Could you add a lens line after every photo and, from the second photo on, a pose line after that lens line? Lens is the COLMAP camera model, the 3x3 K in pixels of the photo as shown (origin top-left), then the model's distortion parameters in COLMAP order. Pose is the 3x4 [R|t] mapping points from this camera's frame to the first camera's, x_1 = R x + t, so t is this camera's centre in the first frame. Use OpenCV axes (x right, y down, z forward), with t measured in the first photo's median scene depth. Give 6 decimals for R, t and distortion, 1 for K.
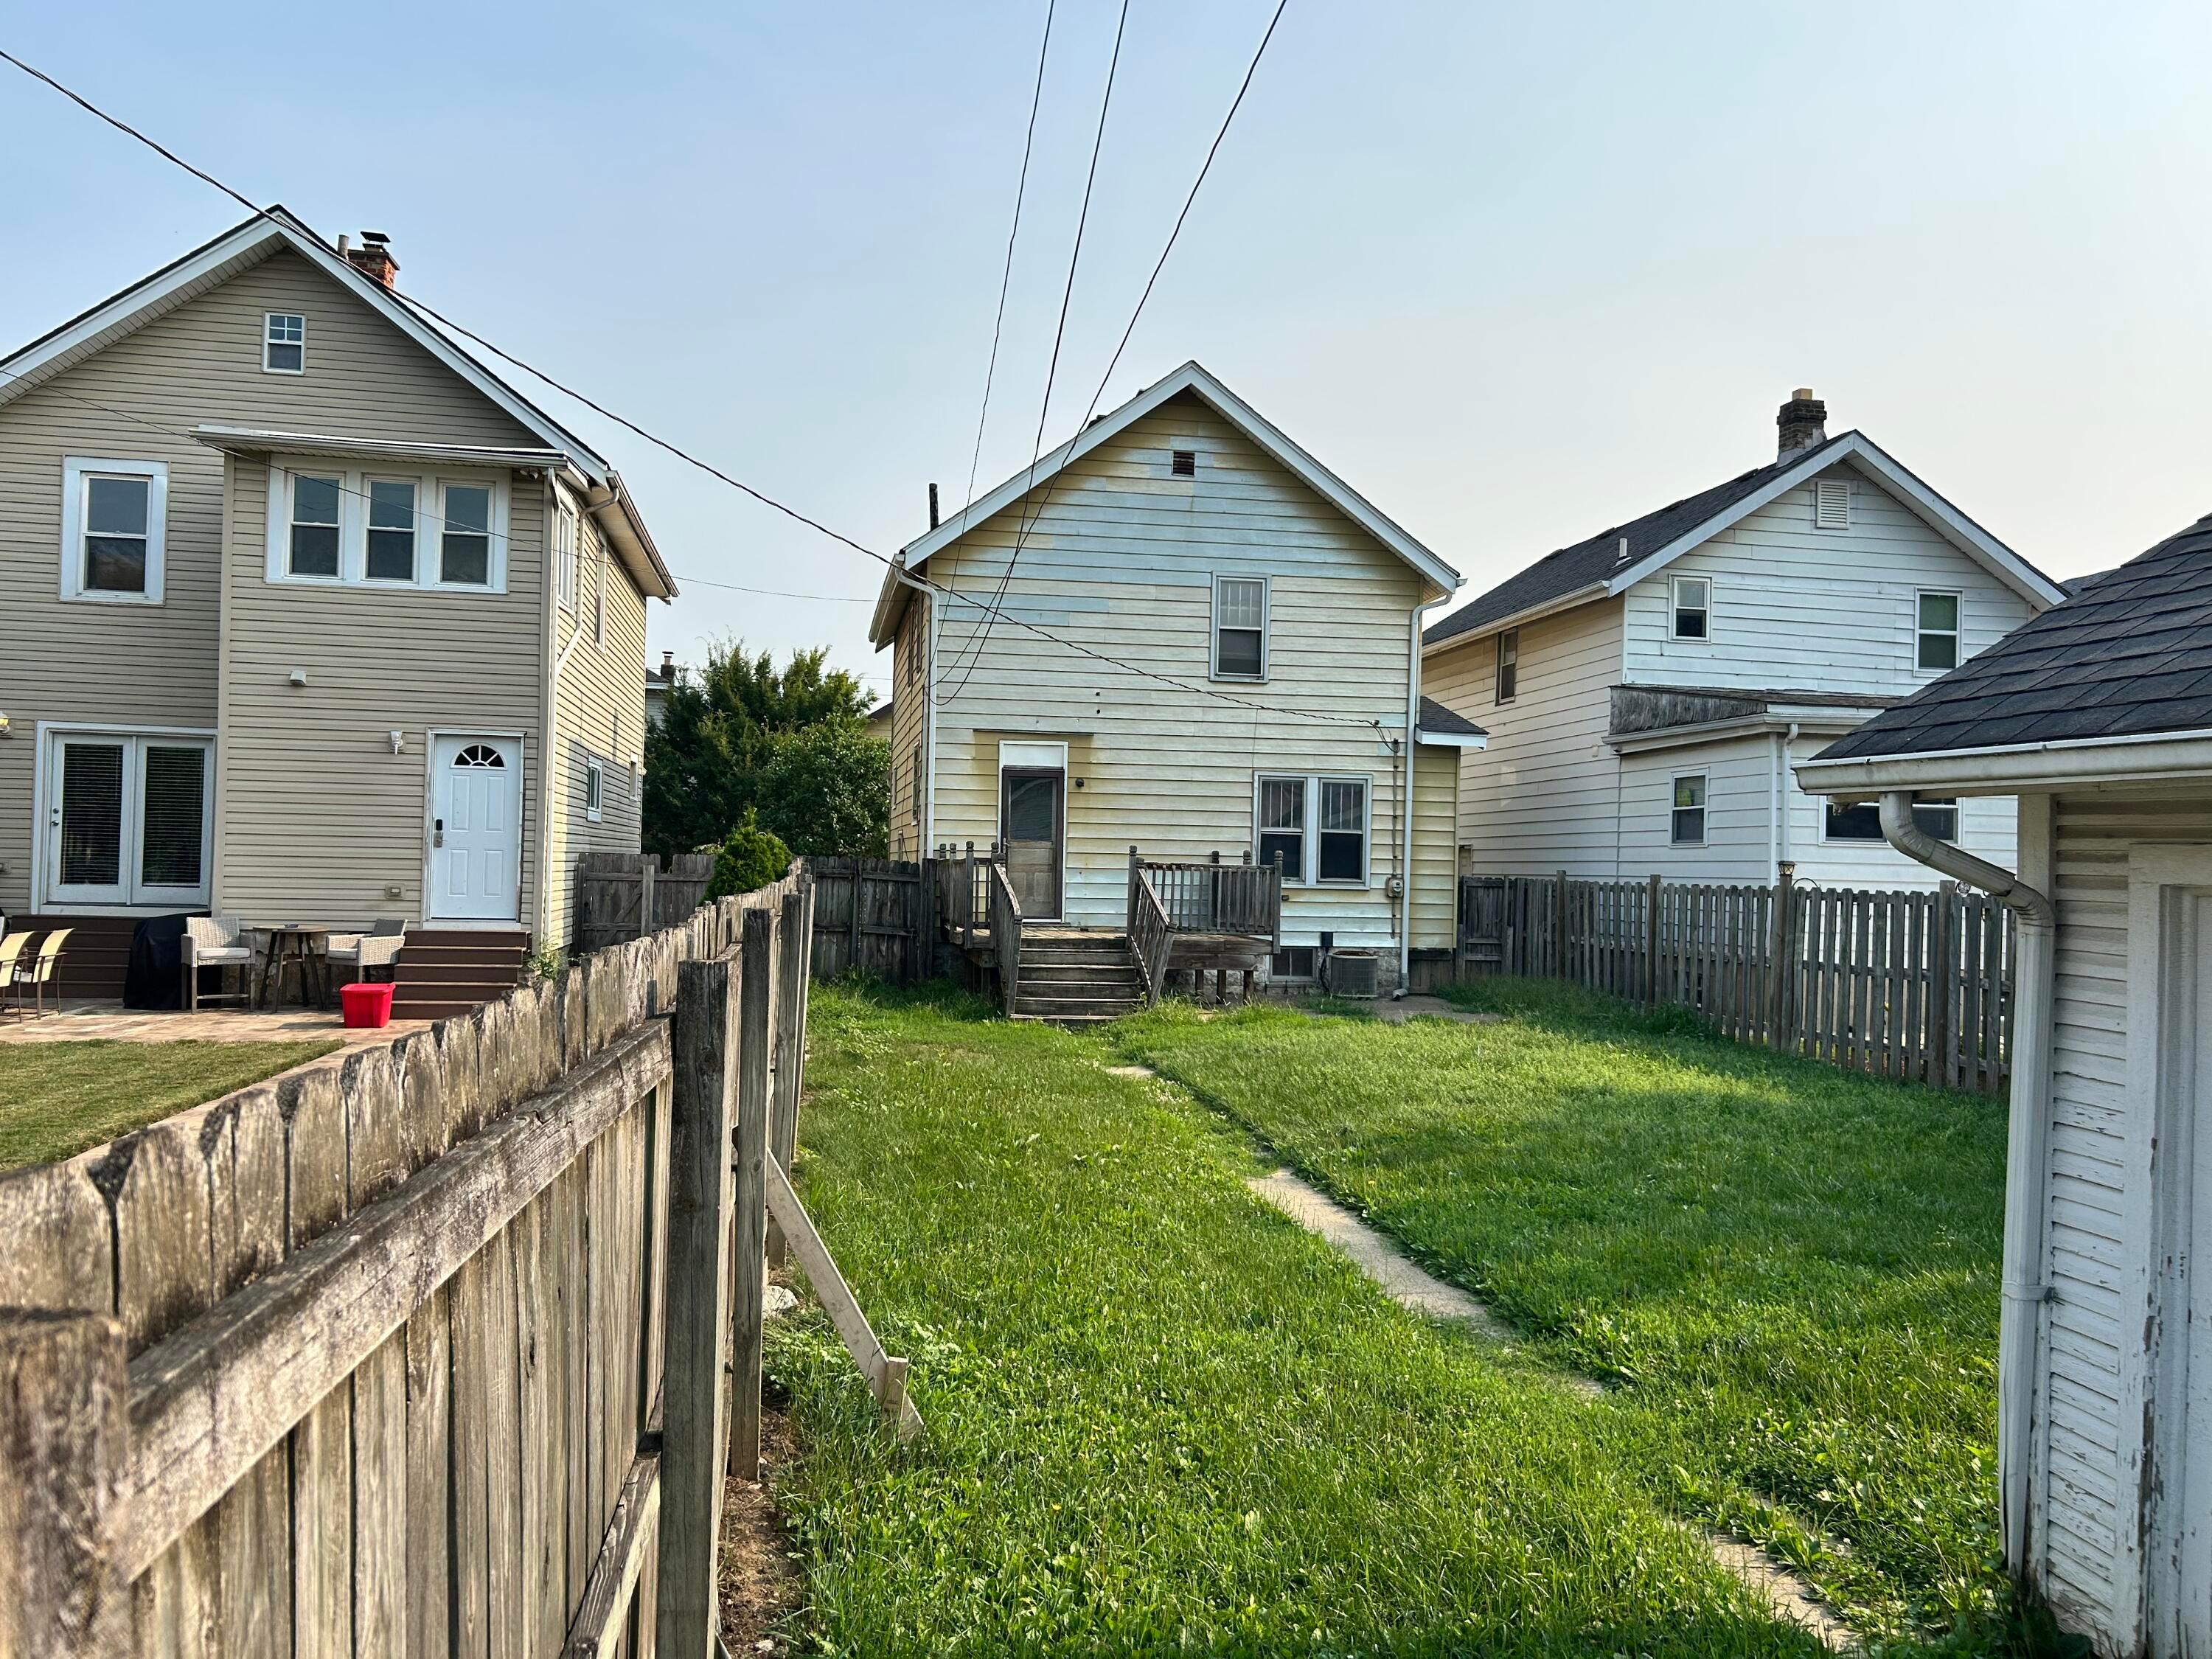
lens RADIAL K [[1664.6, 0, 1105.0], [0, 1664.6, 837.6], [0, 0, 1]] dist [0.044883, -0.048560]
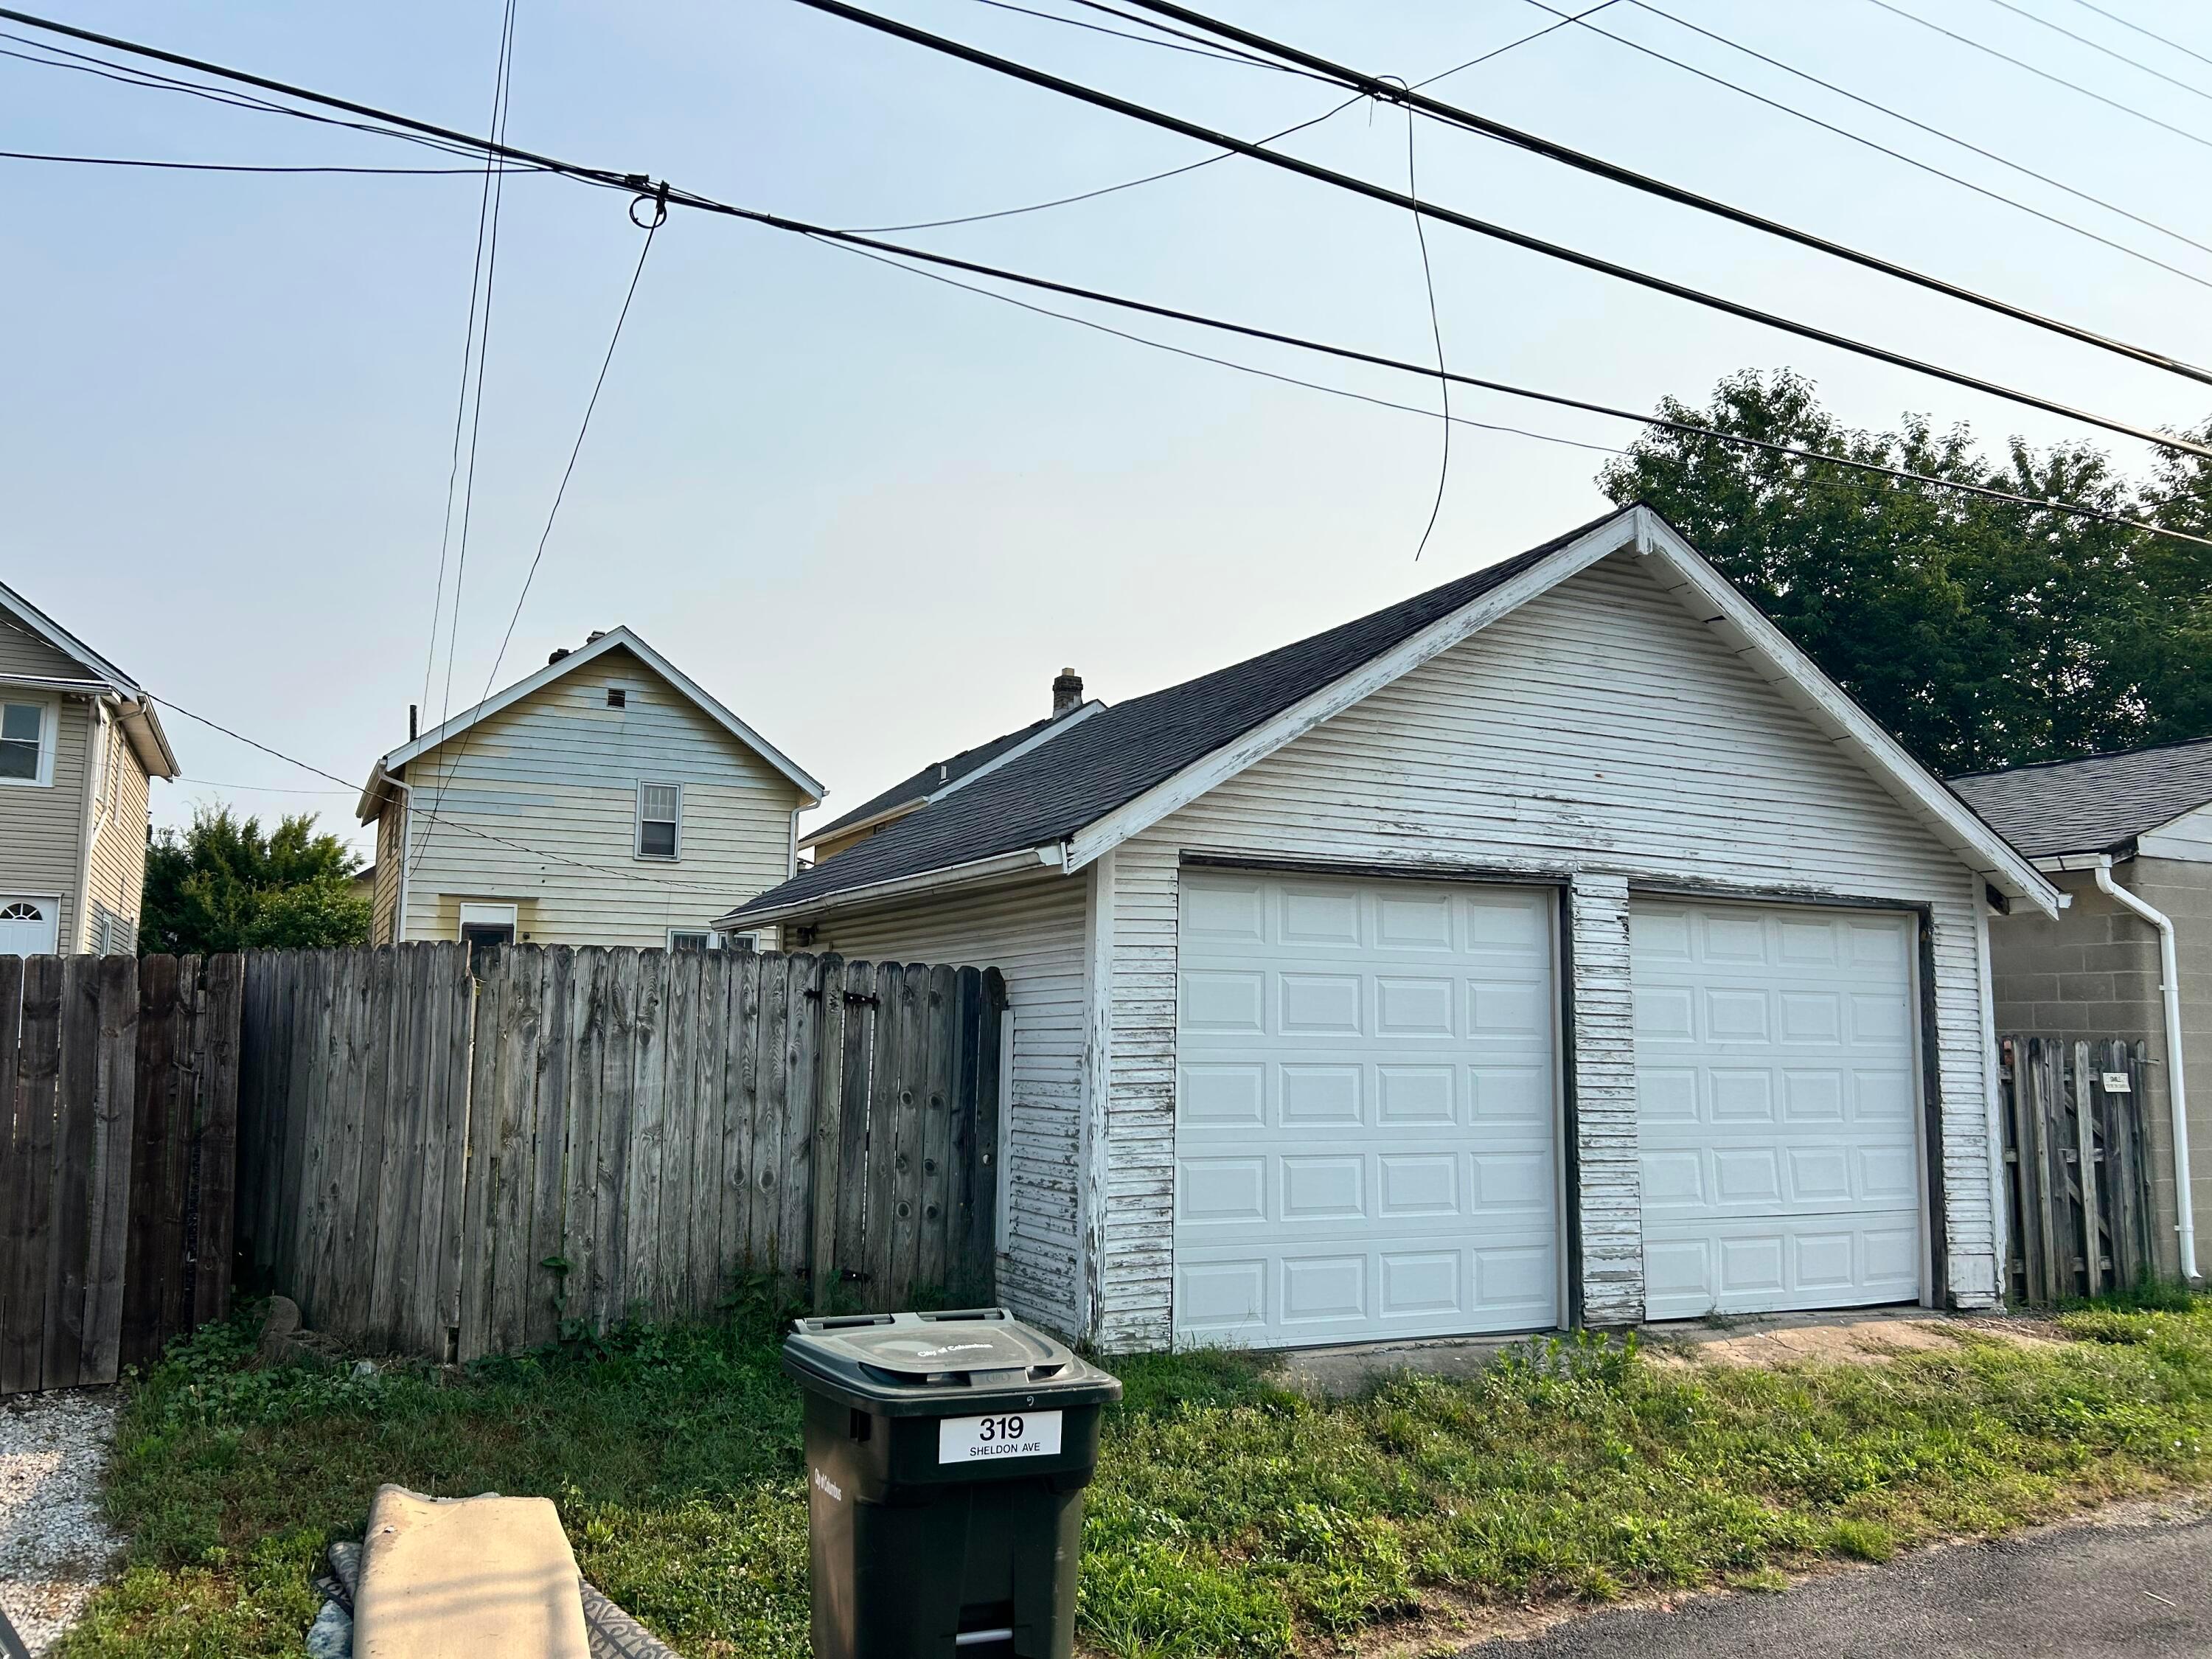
lens RADIAL K [[1664.6, 0, 1097.6], [0, 1664.6, 827.1], [0, 0, 1]] dist [0.044883, -0.048560]
pose [[0.962426, 0.024979, 0.270393, 0.117682], [0.003086, 0.994689, -0.102876, 0.036175], [-0.271527, 0.099845, 0.957238, -0.761890]]
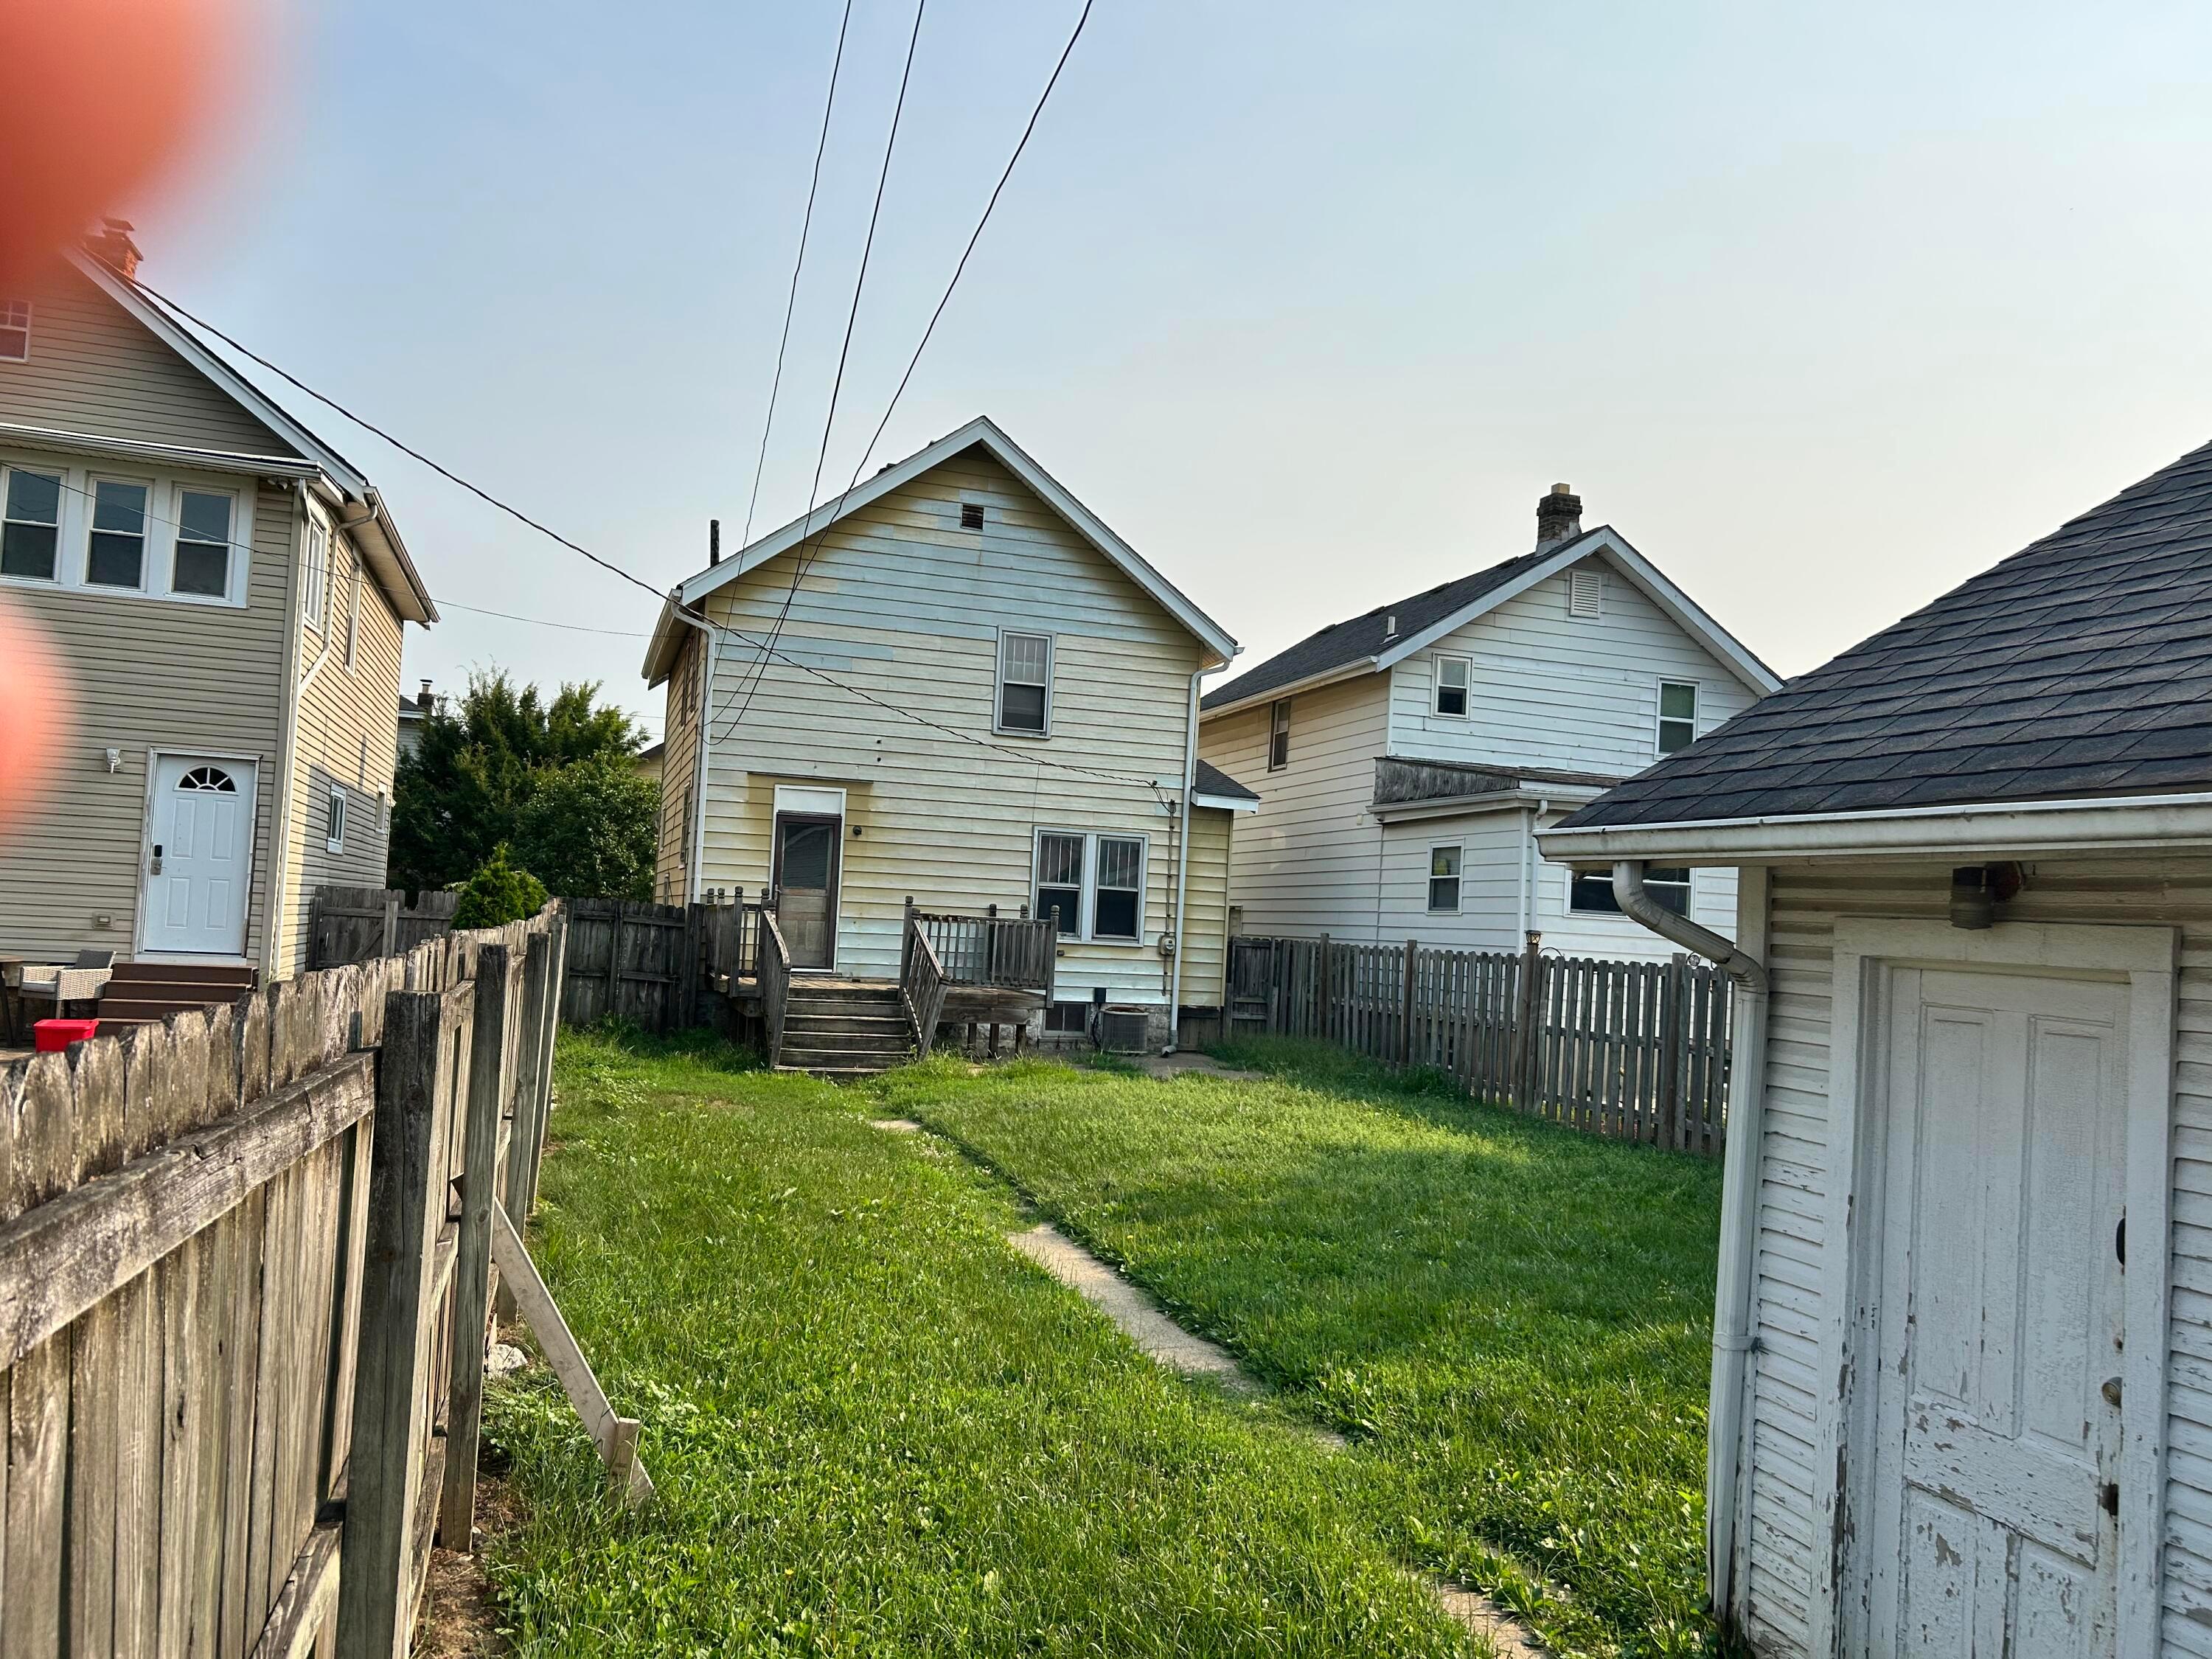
lens RADIAL K [[1664.6, 0, 1106.8], [0, 1664.6, 852.9], [0, 0, 1]] dist [0.044883, -0.048560]
pose [[0.990485, 0.035257, 0.133027, 0.002192], [-0.032109, 0.999153, -0.025742, 0.001069], [-0.133822, 0.021226, 0.990778, 0.002194]]
